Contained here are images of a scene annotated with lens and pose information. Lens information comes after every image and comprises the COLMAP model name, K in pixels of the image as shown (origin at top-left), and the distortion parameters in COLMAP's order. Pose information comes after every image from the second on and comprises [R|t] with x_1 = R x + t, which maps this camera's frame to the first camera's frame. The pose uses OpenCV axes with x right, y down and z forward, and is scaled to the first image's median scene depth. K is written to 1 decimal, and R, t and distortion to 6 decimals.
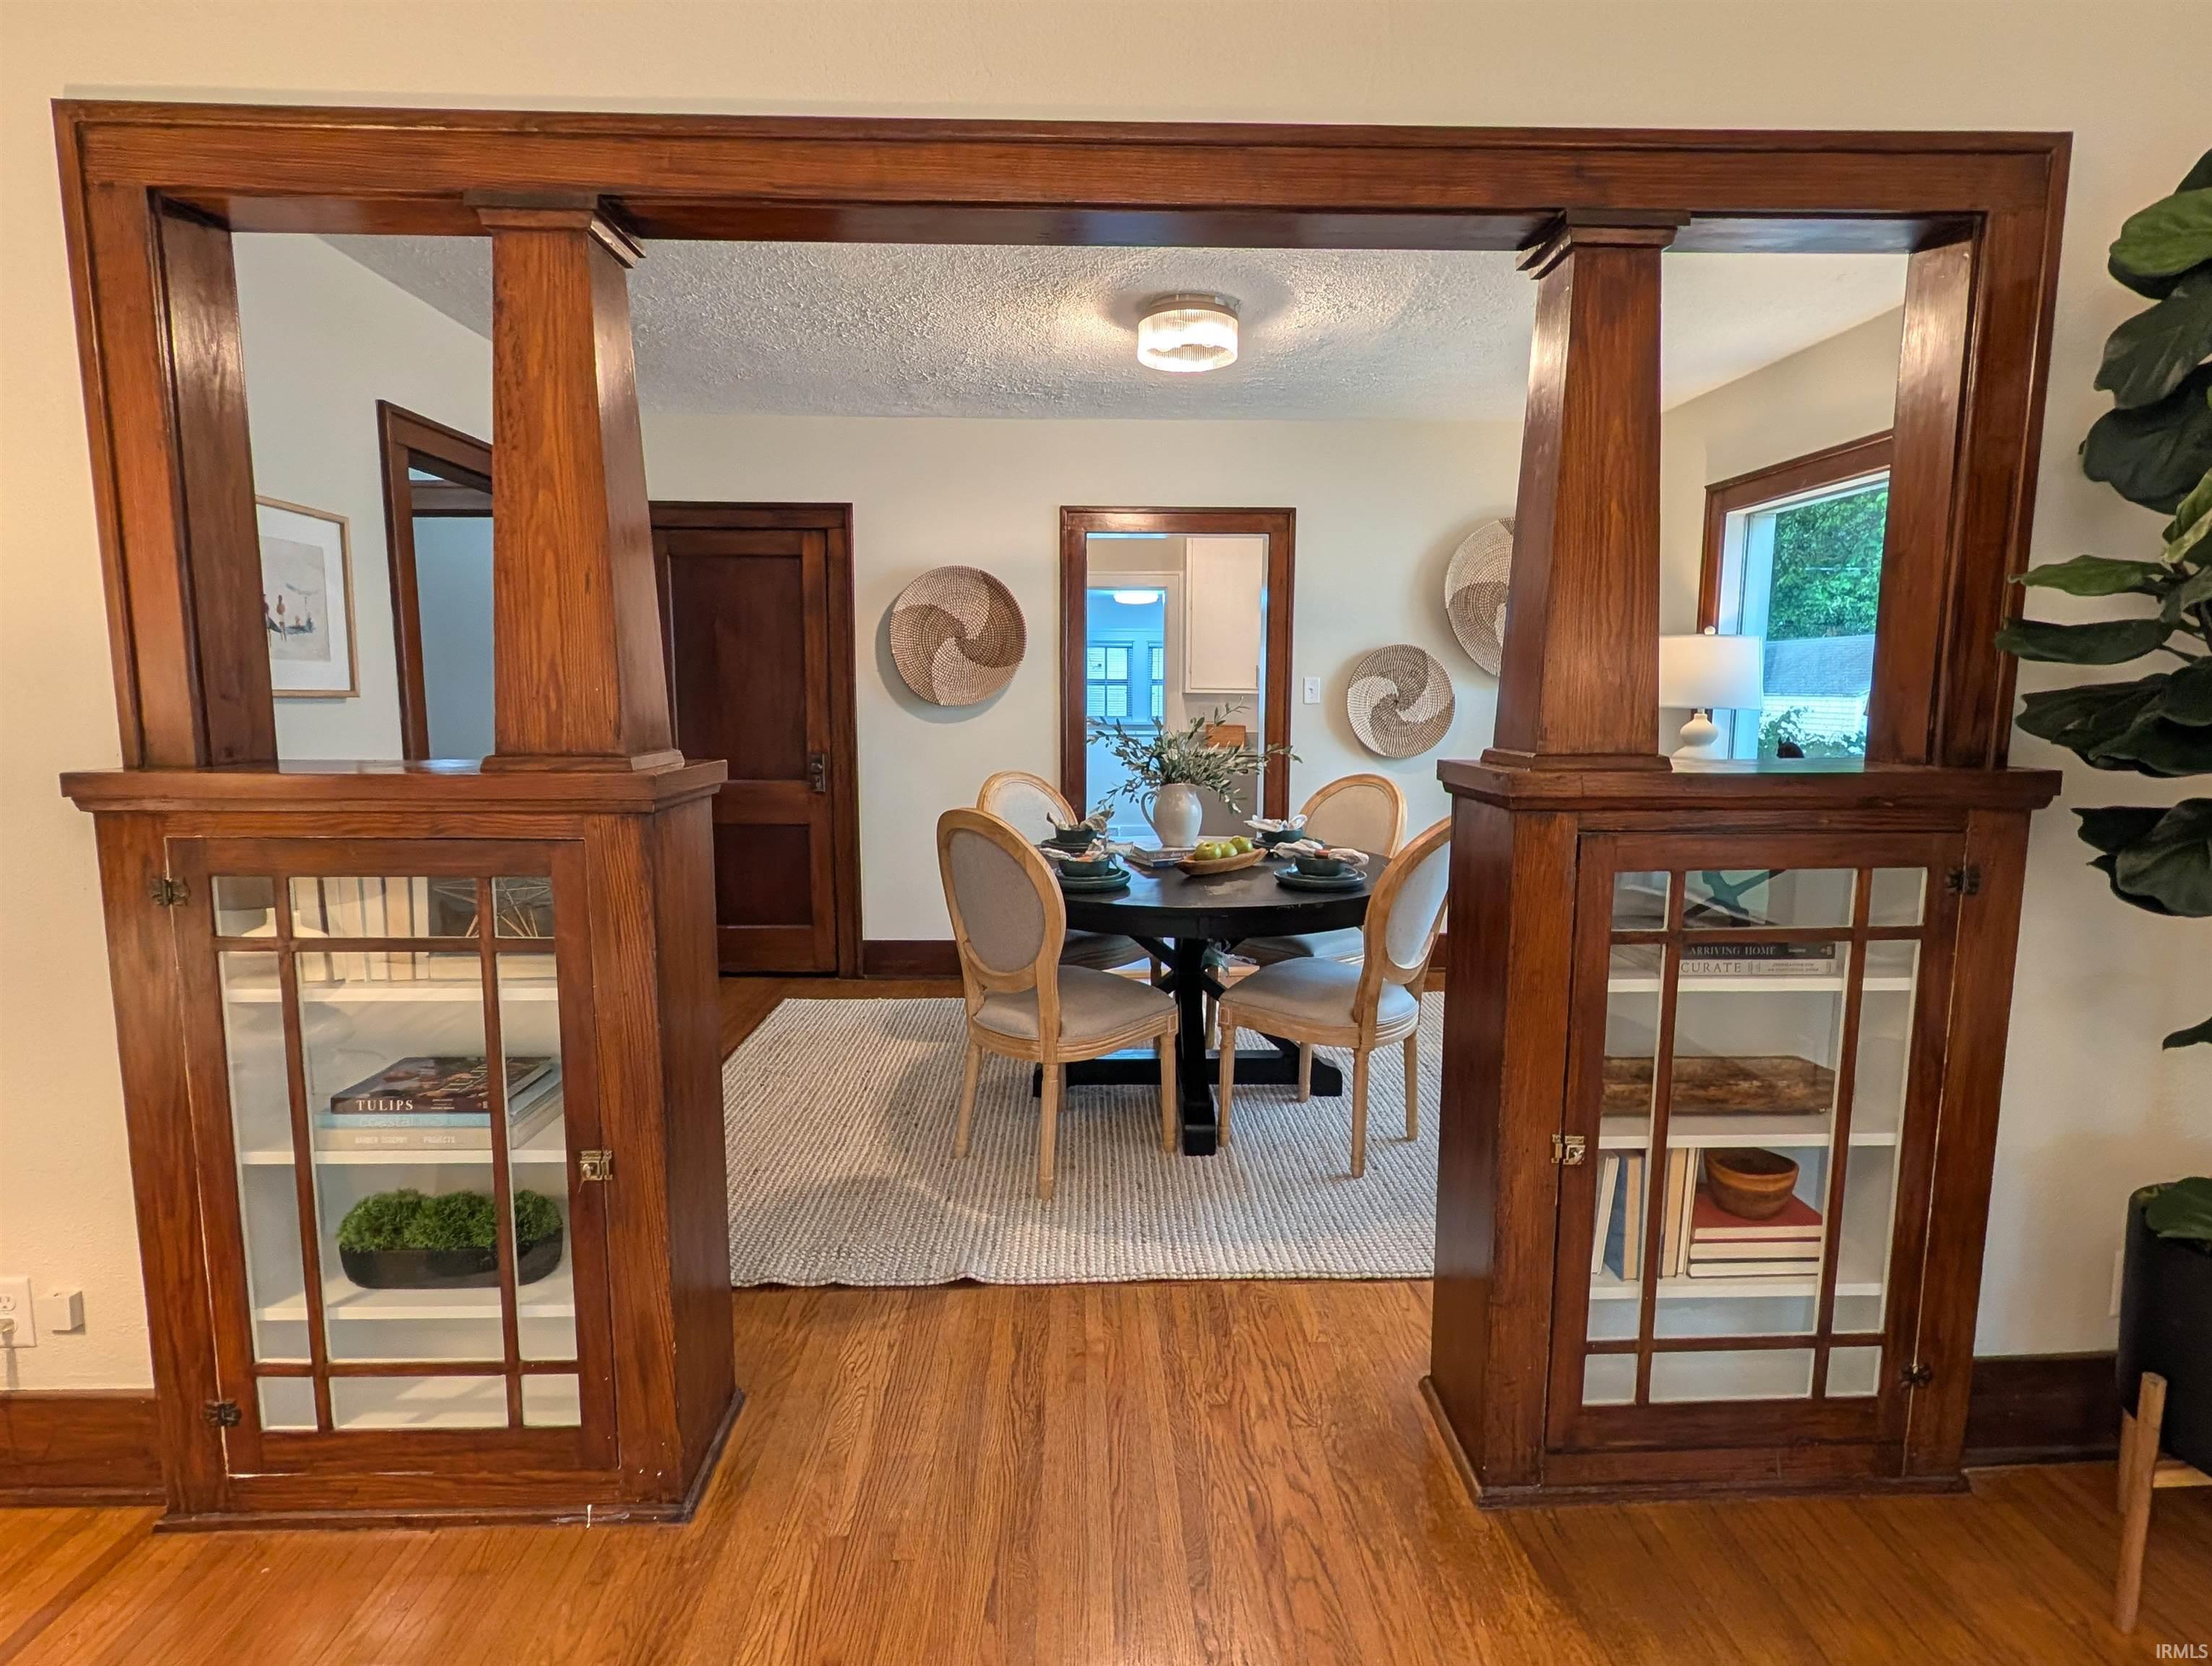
lens RADIAL K [[1111.9, 0, 1112.3], [0, 1111.9, 828.3], [0, 0, 1]] dist [0.000528, 0.000236]
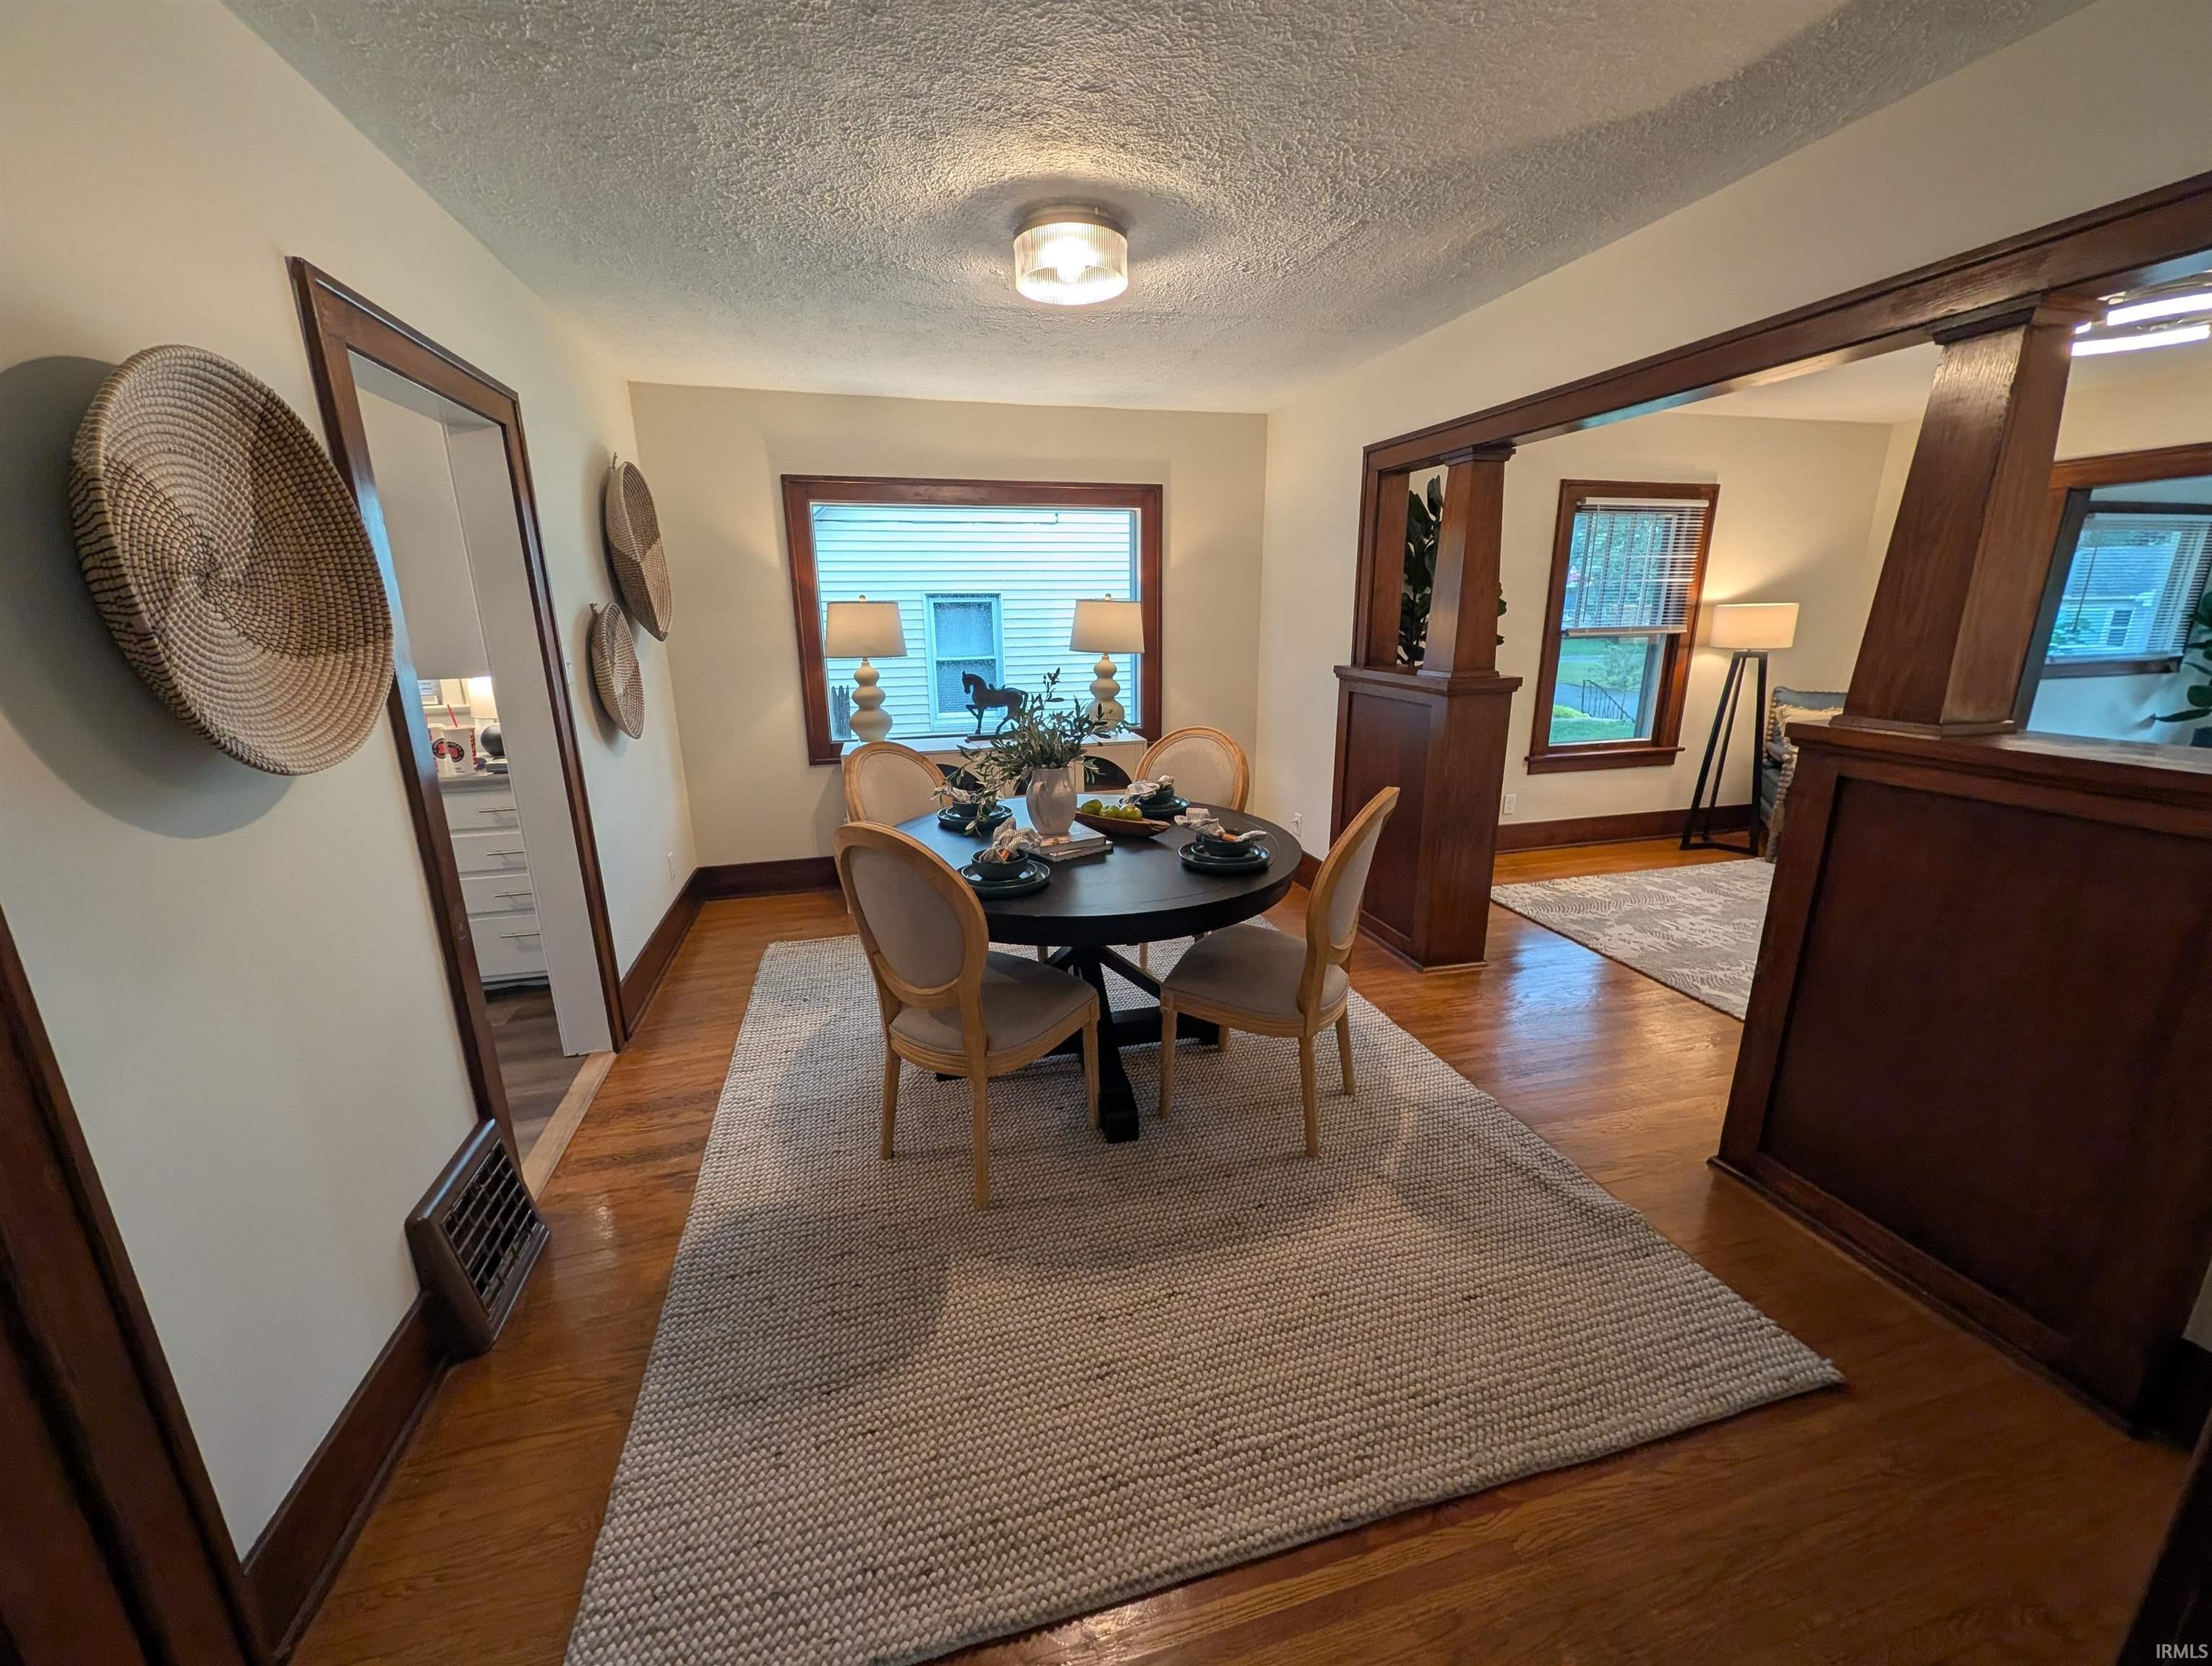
lens RADIAL K [[849.9, 0, 1097.1], [0, 849.9, 832.1], [0, 0, 1]] dist [0.000998, 0.000132]
pose [[-0.221473, -0.249508, 0.942706, -0.799756], [0.133193, 0.949914, 0.282707, -0.232325], [-0.966028, 0.188174, -0.177147, 1.380980]]
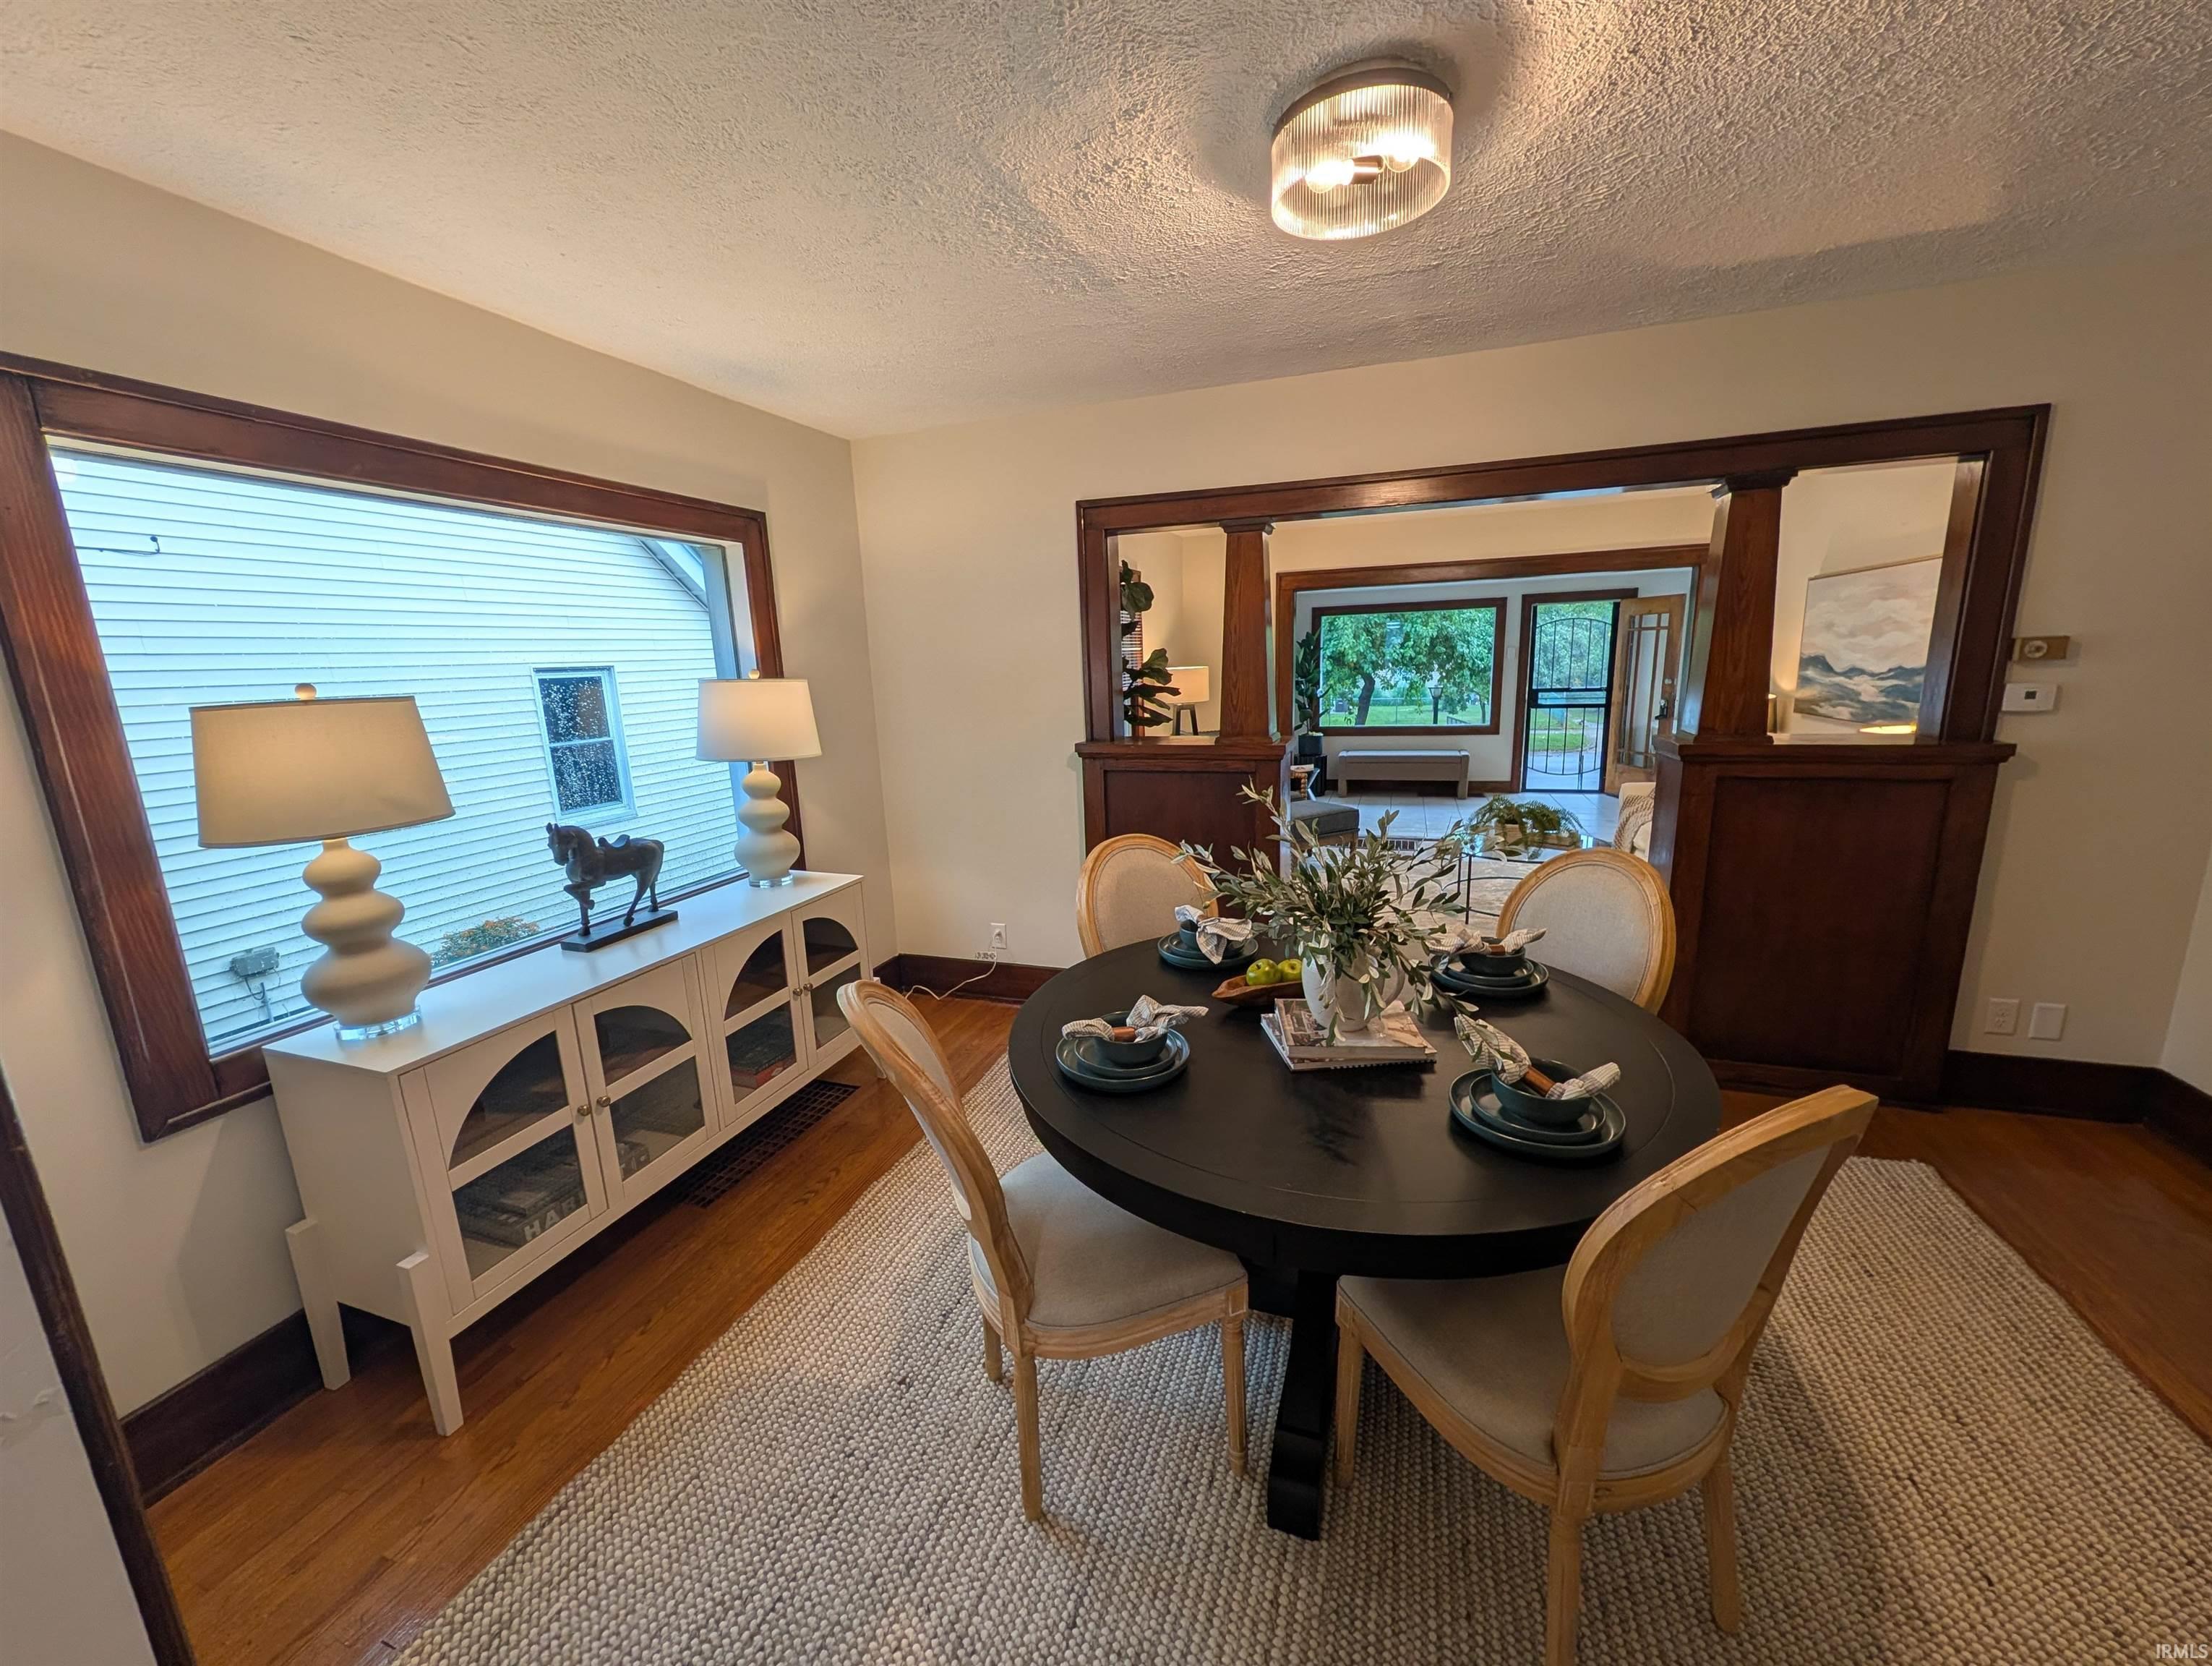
lens RADIAL K [[849.9, 0, 1104.3], [0, 849.9, 833.4], [0, 0, 1]] dist [0.000998, 0.000132]
pose [[-0.933120, -0.041894, 0.357116, 0.024680], [0.078967, 0.945064, 0.317203, -0.307121], [-0.350787, 0.324189, -0.878550, 1.801115]]
